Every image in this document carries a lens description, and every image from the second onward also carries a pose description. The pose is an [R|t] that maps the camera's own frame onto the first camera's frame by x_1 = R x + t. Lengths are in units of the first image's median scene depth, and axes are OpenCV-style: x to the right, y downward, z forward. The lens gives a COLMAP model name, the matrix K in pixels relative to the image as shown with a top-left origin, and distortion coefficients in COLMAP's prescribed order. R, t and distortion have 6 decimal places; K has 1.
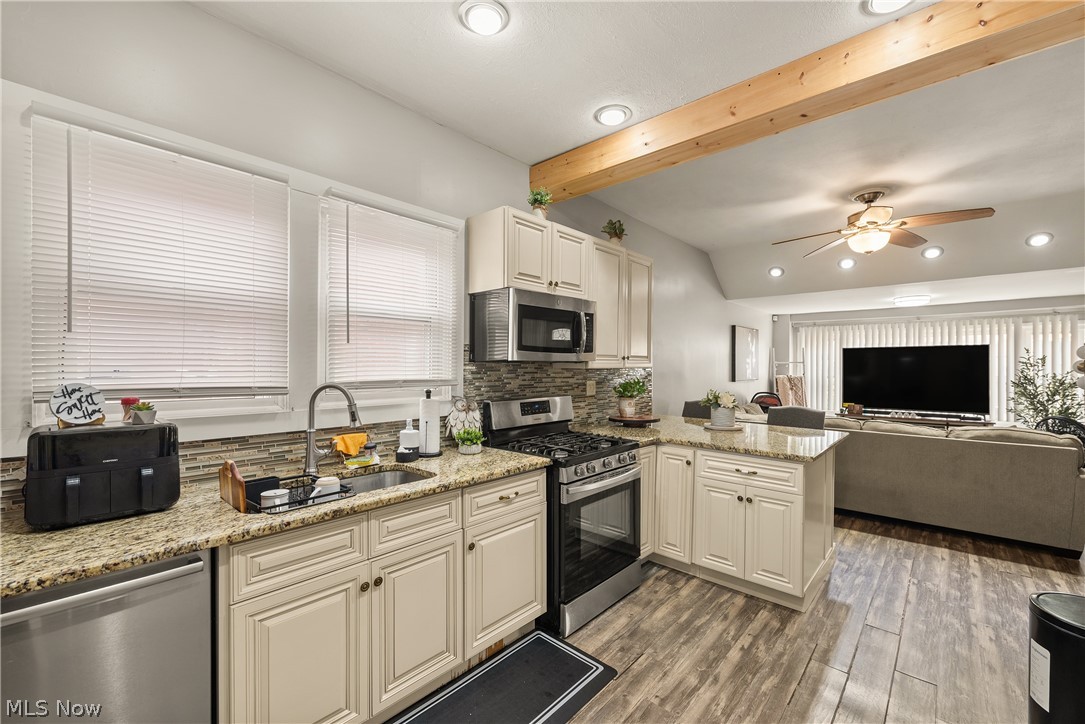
lens RADIAL K [[453.2, 0, 542.6], [0, 453.2, 364.4], [0, 0, 1]] dist [-0.001477, -0.000189]
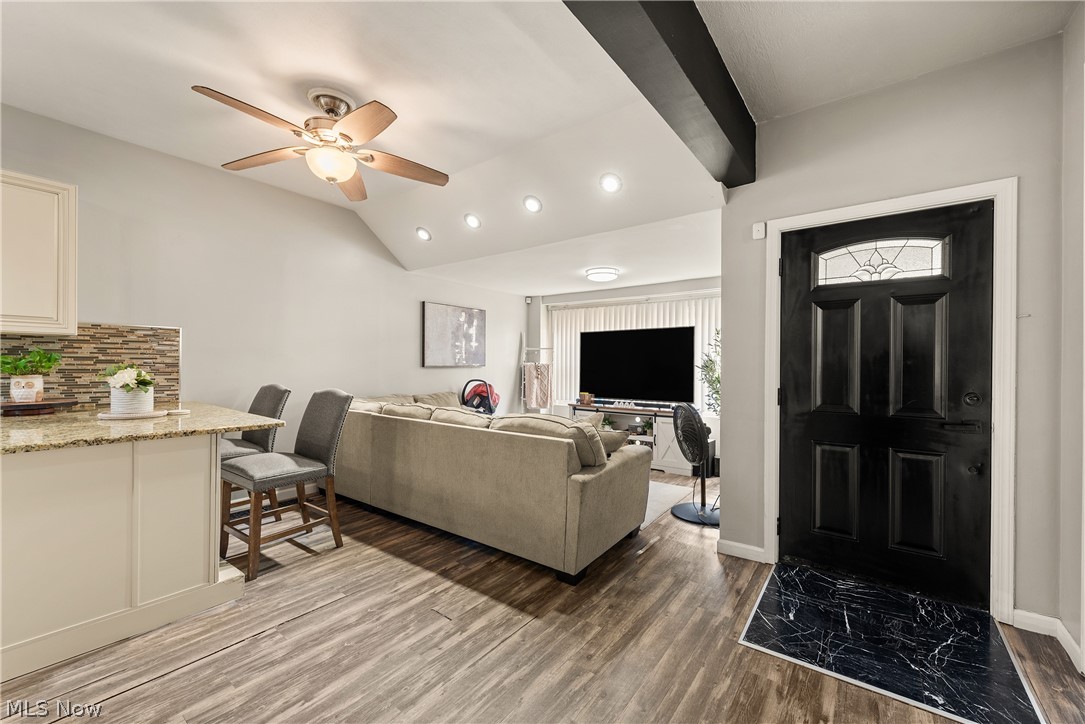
lens RADIAL K [[443.7, 0, 542.2], [0, 443.7, 361.8], [0, 0, 1]] dist [-0.002166, -0.000019]
pose [[0.995601, 0.006504, 0.093469, 0.564360], [-0.006296, 0.999977, -0.002524, 0.029294], [-0.093483, 0.001924, 0.995619, 0.136111]]
